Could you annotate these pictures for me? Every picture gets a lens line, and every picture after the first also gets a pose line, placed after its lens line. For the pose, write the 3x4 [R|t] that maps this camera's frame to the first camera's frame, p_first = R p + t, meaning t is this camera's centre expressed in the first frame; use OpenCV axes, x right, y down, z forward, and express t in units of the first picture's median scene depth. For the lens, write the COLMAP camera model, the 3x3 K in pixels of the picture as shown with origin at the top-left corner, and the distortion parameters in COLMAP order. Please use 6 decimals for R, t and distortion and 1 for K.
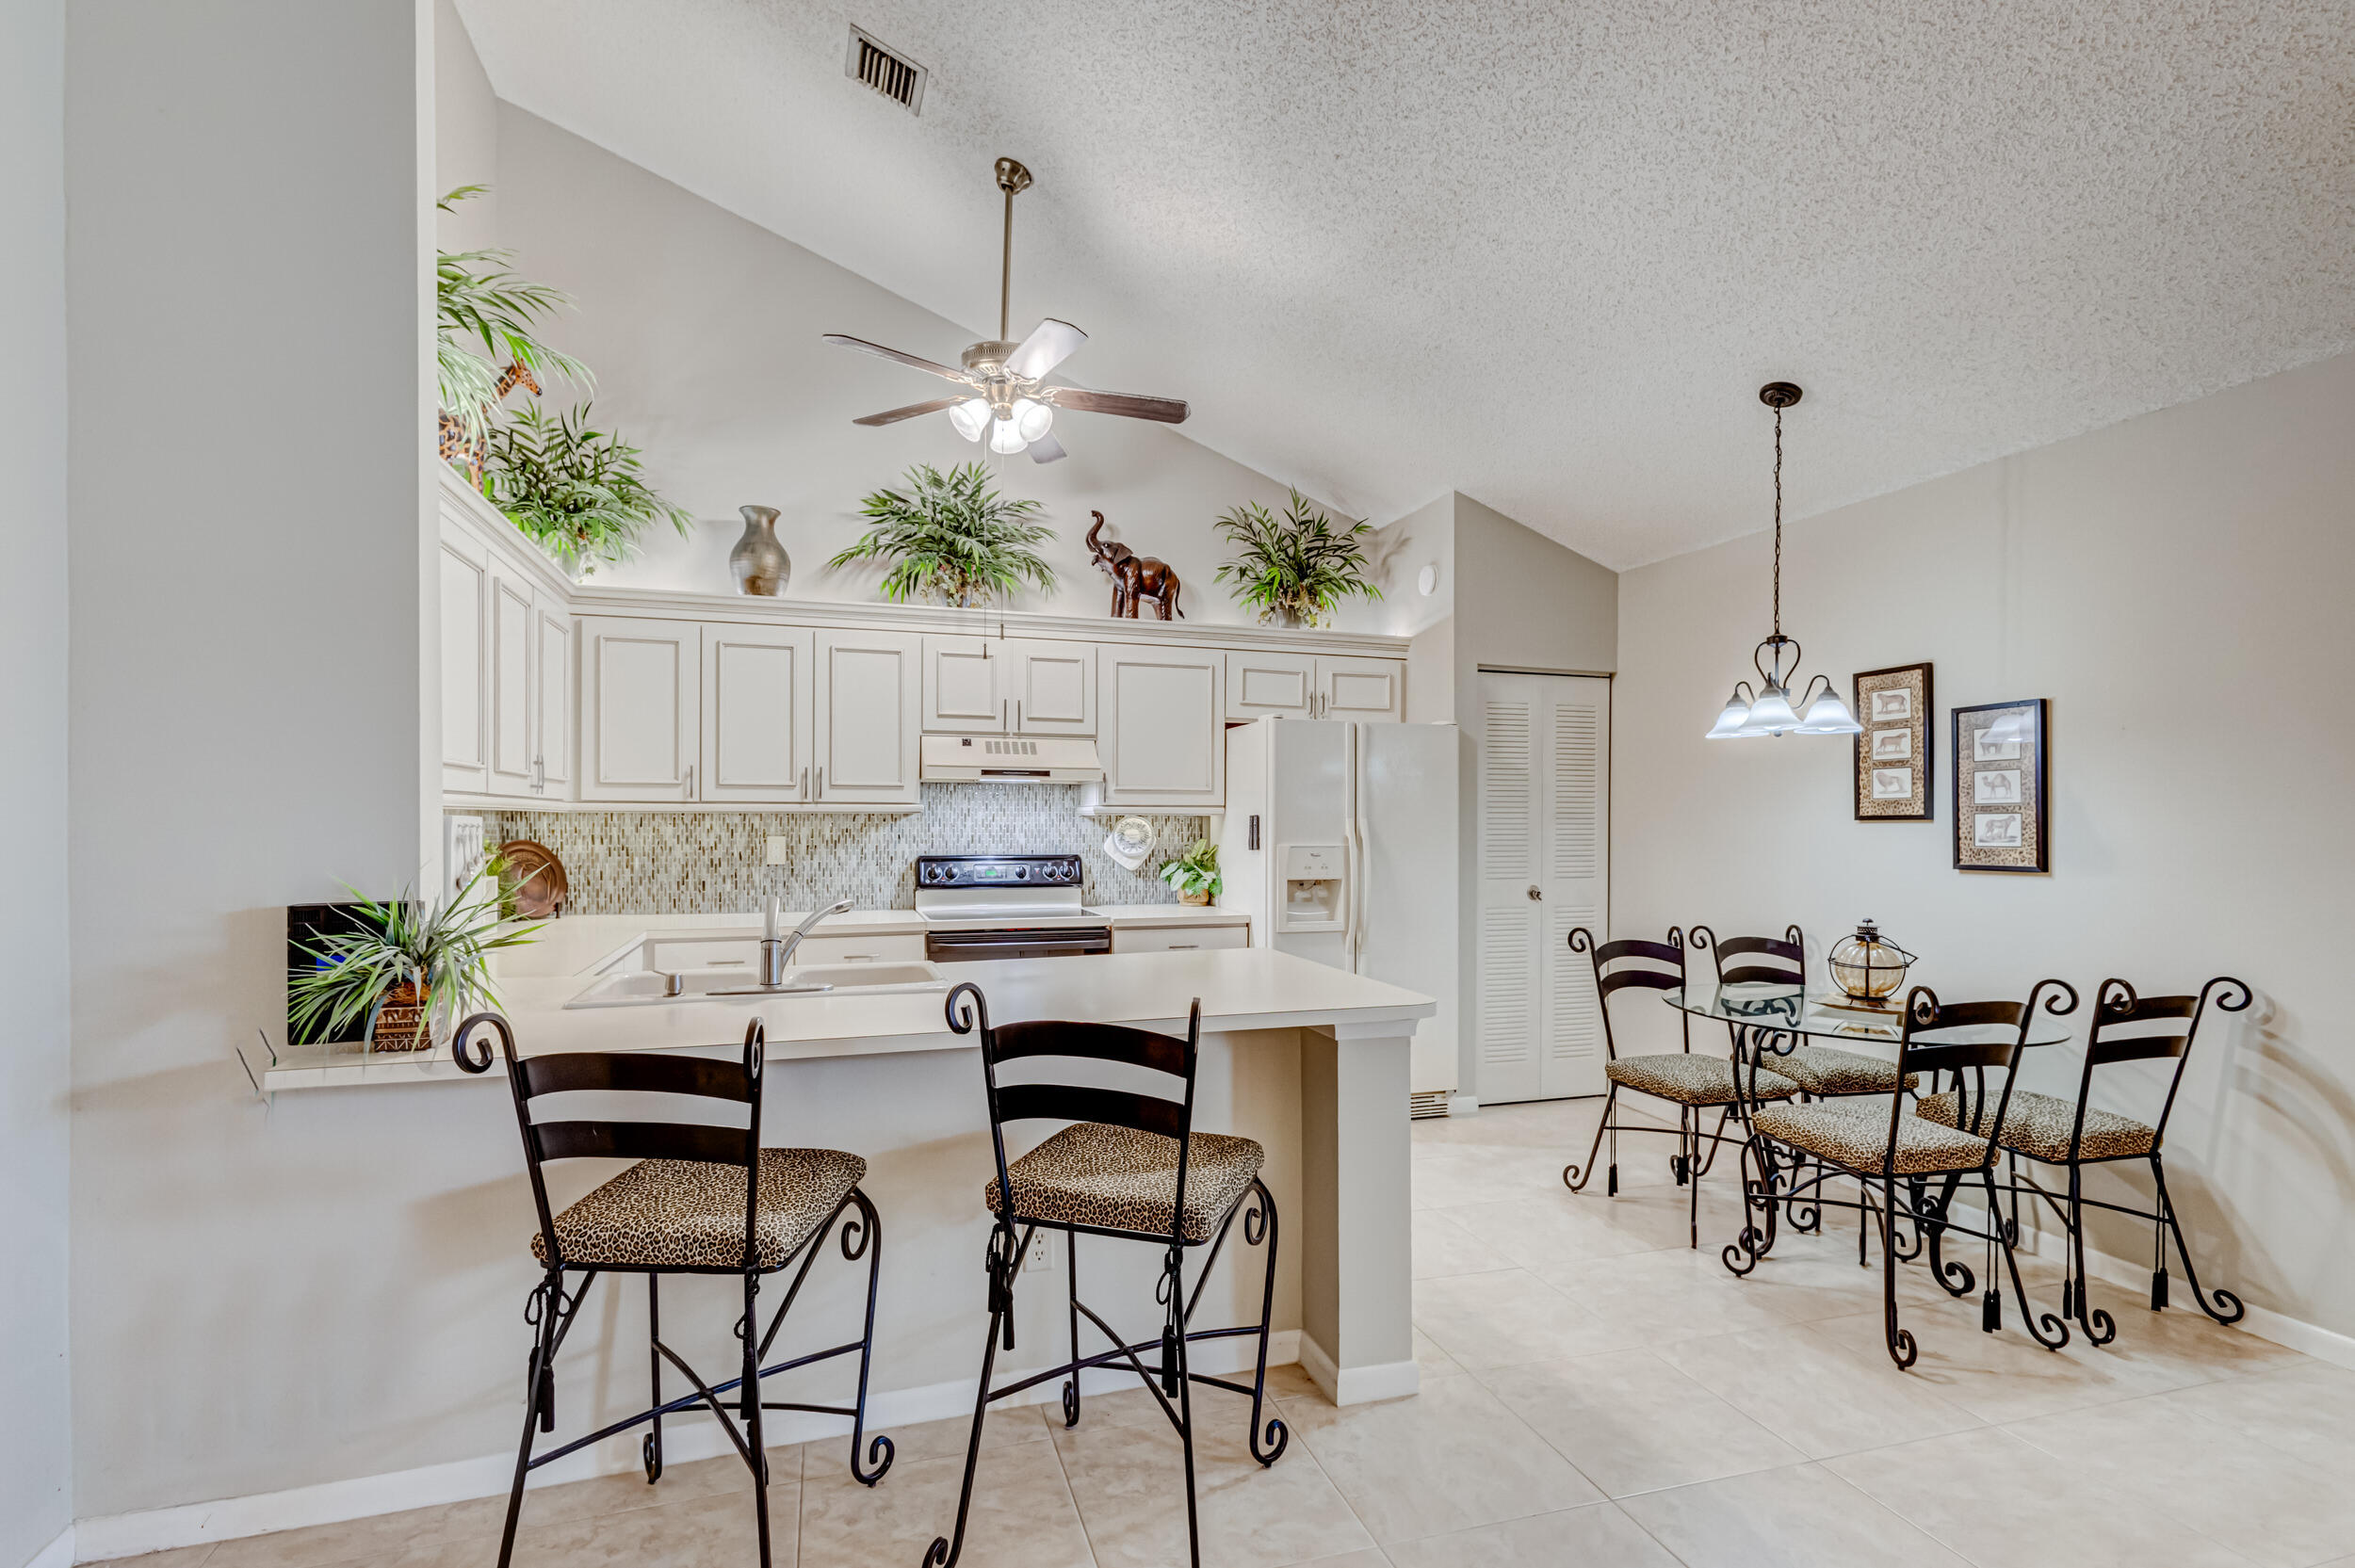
lens RADIAL K [[1101.3, 0, 1167.3], [0, 1101.3, 822.2], [0, 0, 1]] dist [0.012020, -0.000006]
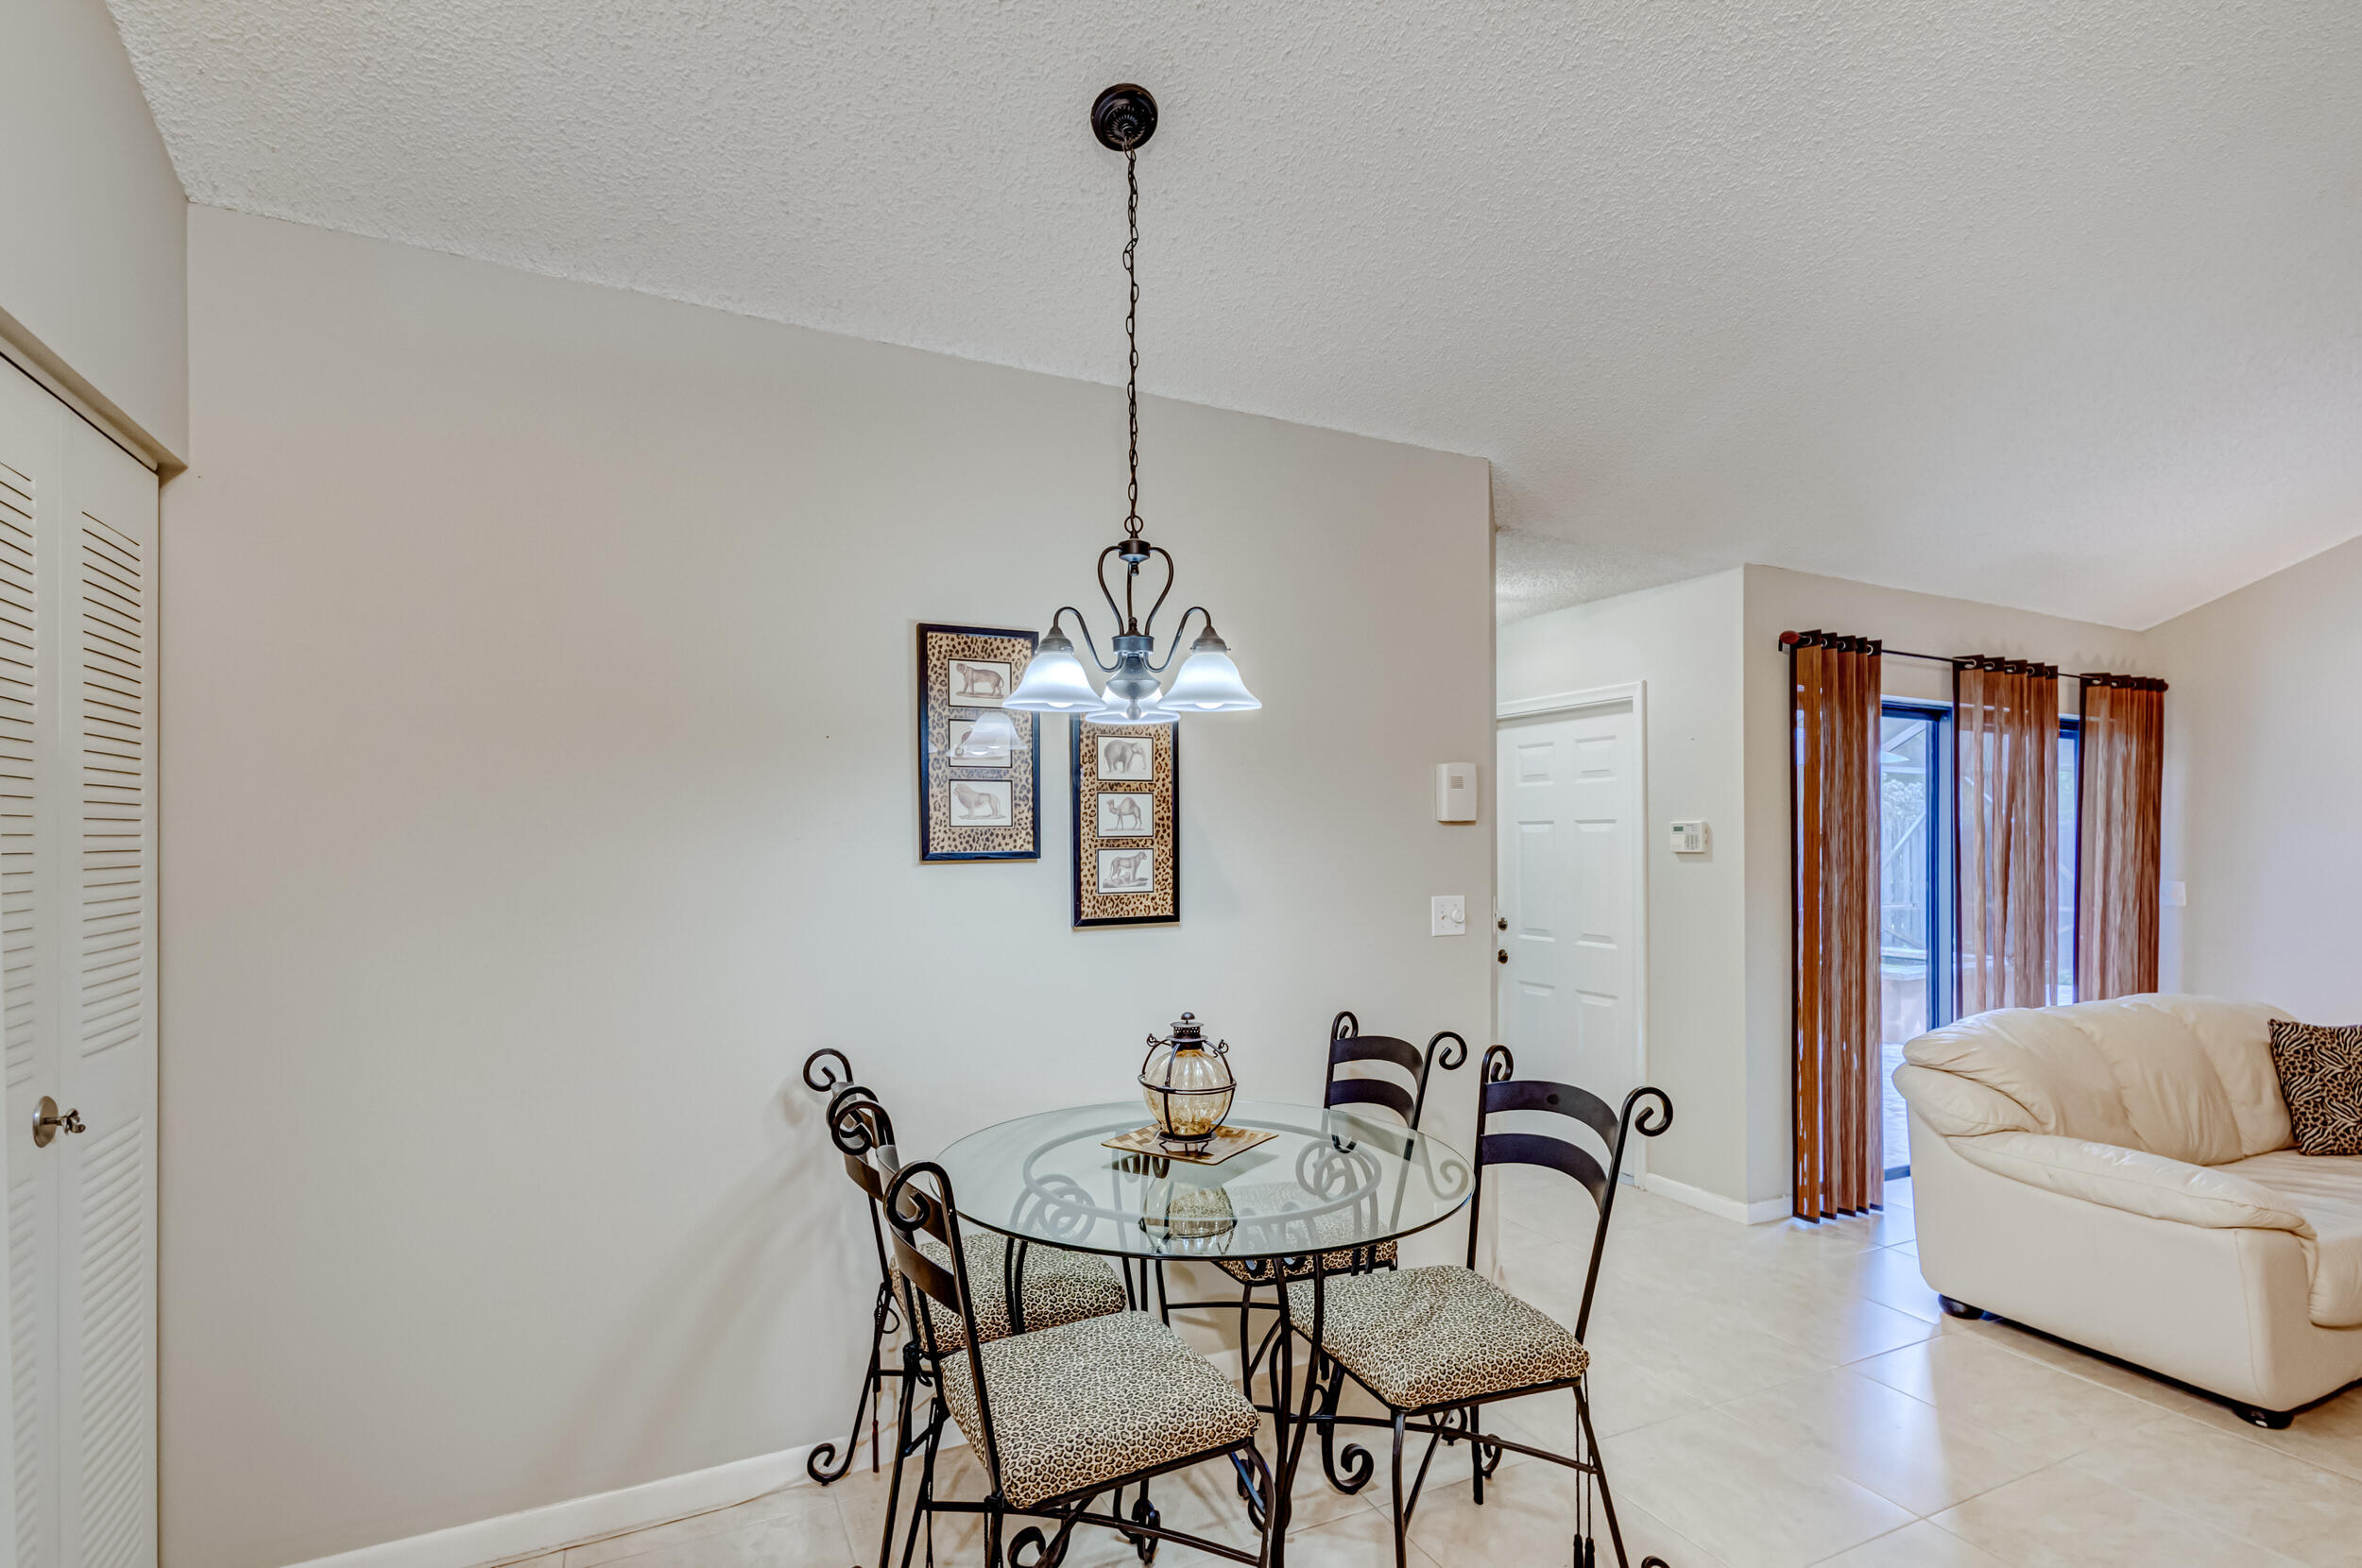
lens RADIAL K [[1104.6, 0, 1170.3], [0, 1104.6, 829.7], [0, 0, 1]] dist [0.012020, -0.000006]
pose [[-0.153191, -0.000876, 0.988196, -0.008867], [-0.000699, 0.999999, 0.000778, -0.017591], [-0.988196, -0.000571, -0.153191, 0.861555]]
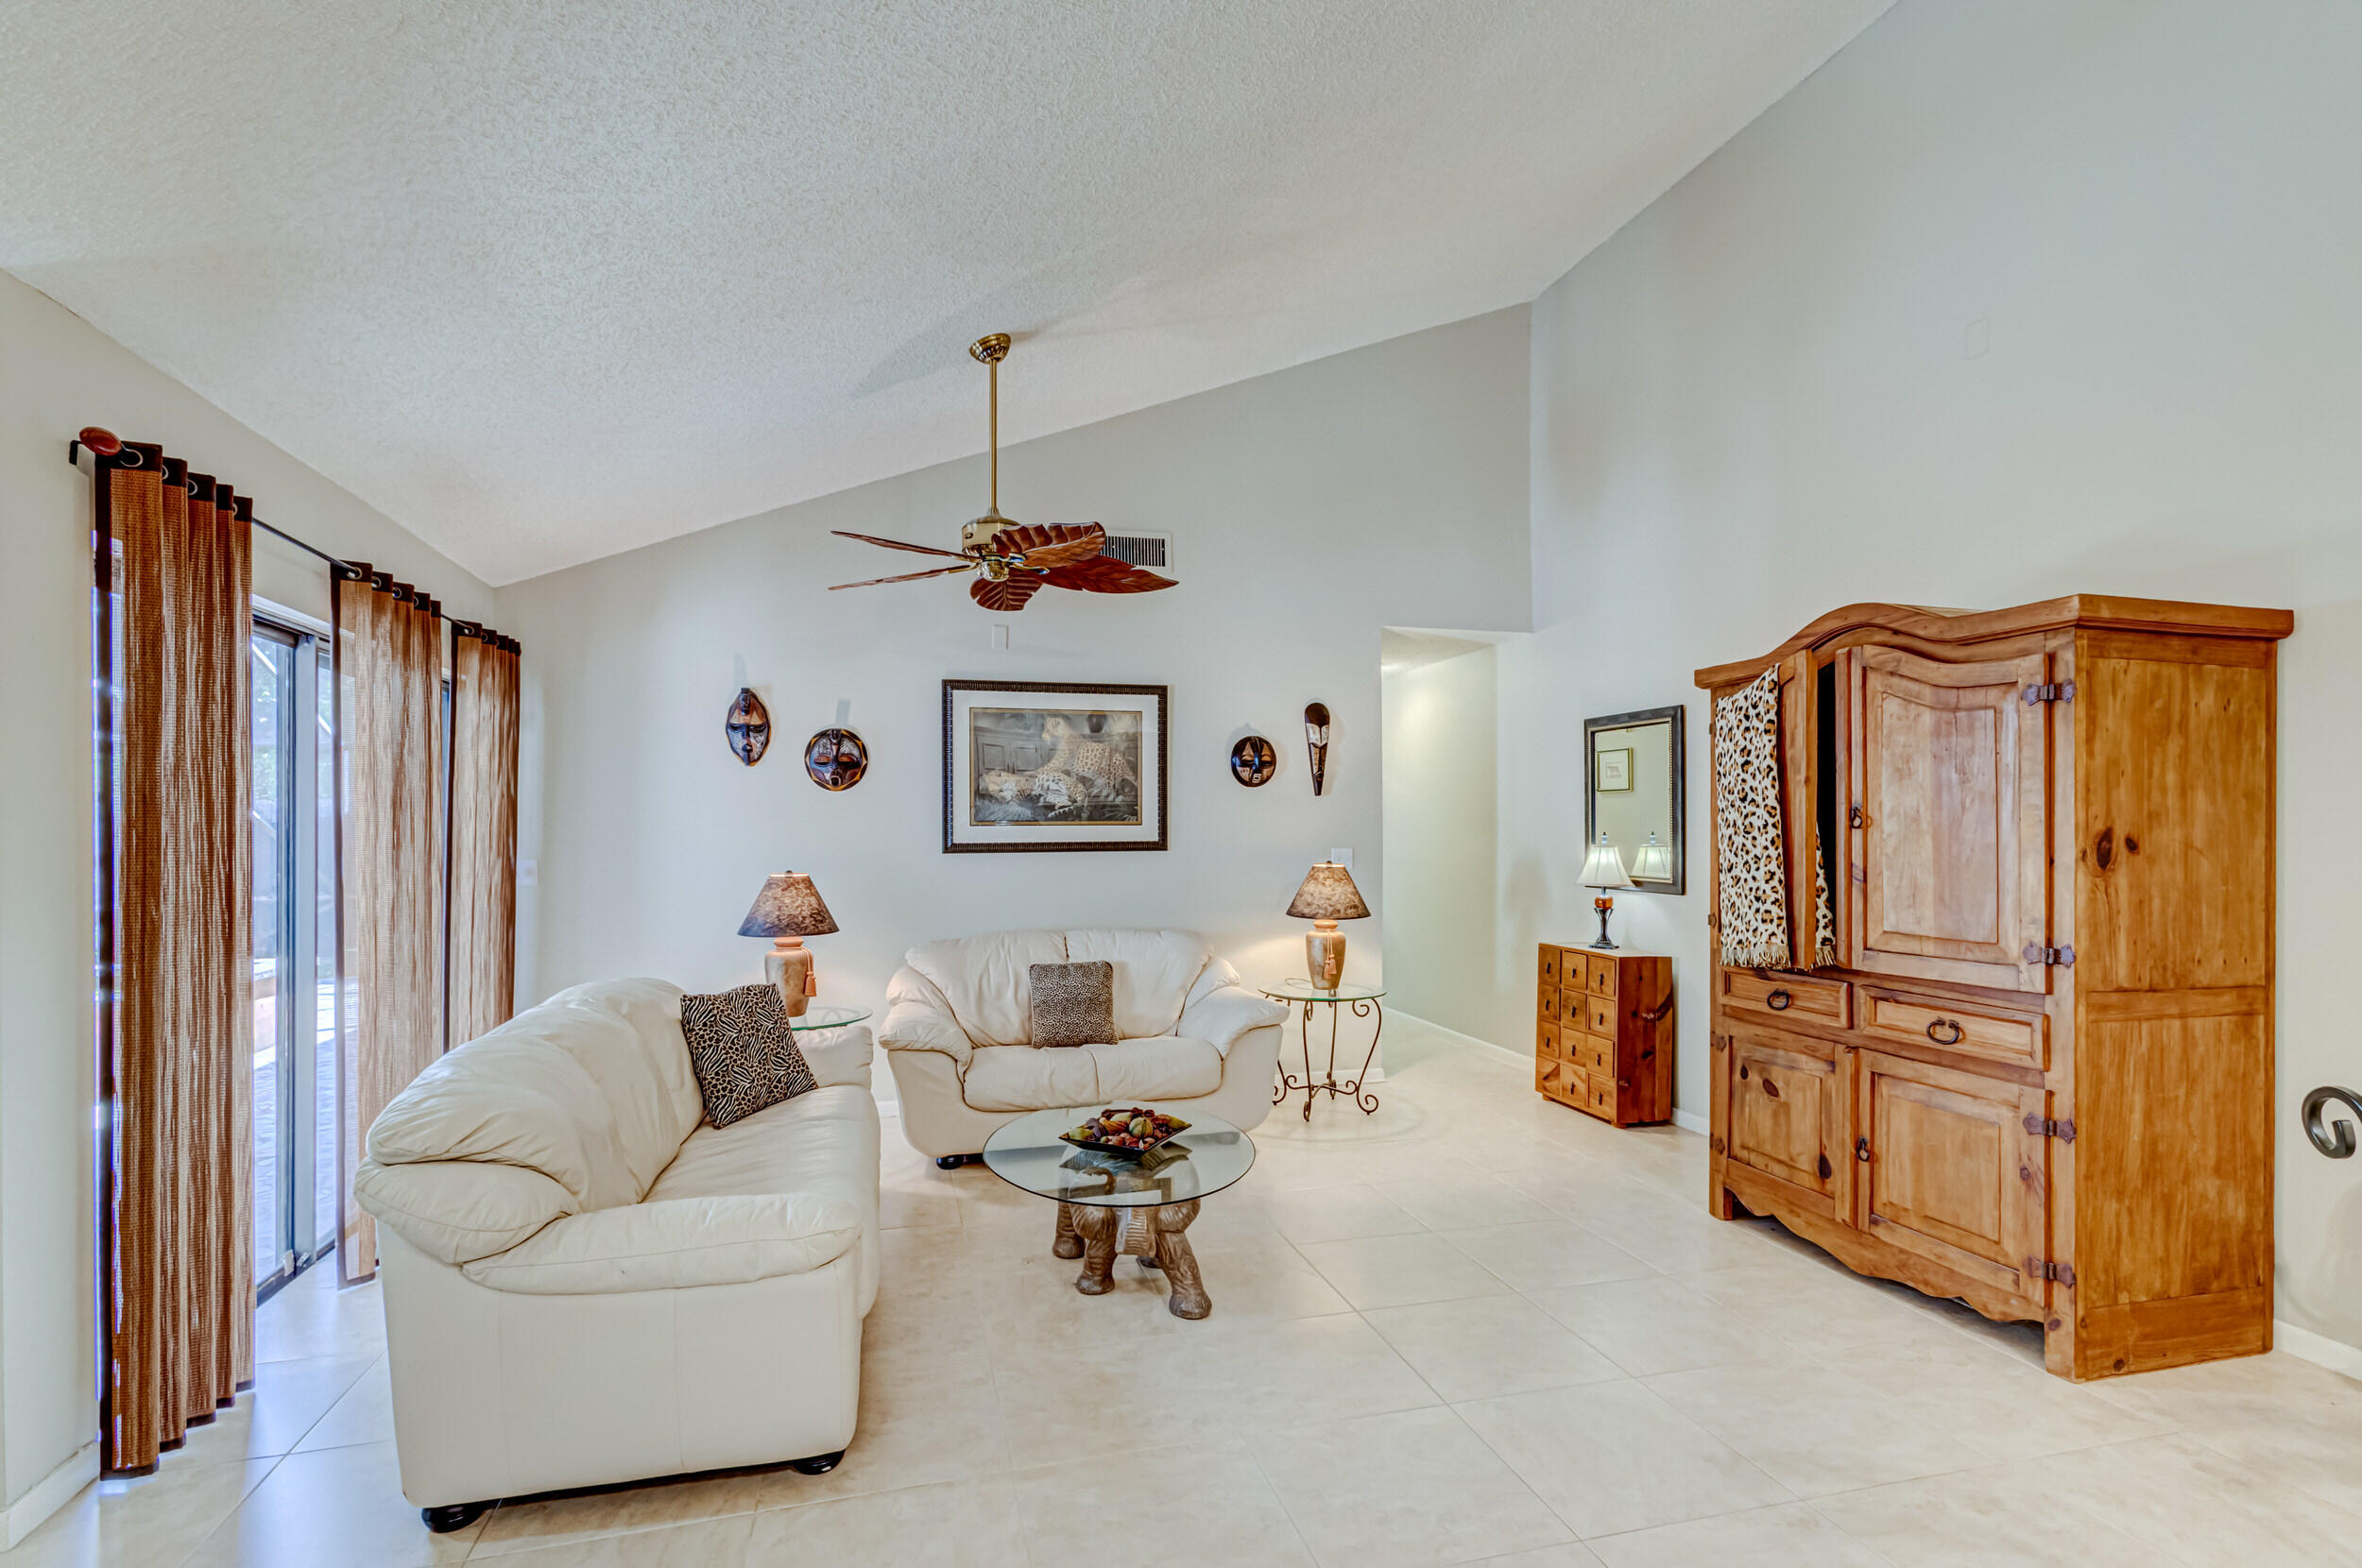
lens RADIAL K [[1104.6, 0, 1174.9], [0, 1104.6, 823.4], [0, 0, 1]] dist [0.012020, -0.000006]
pose [[-0.999201, -0.003974, 0.039777, 0.304474], [-0.003804, 0.999983, 0.004366, -0.005761], [-0.039794, 0.004211, -0.999199, 0.708709]]
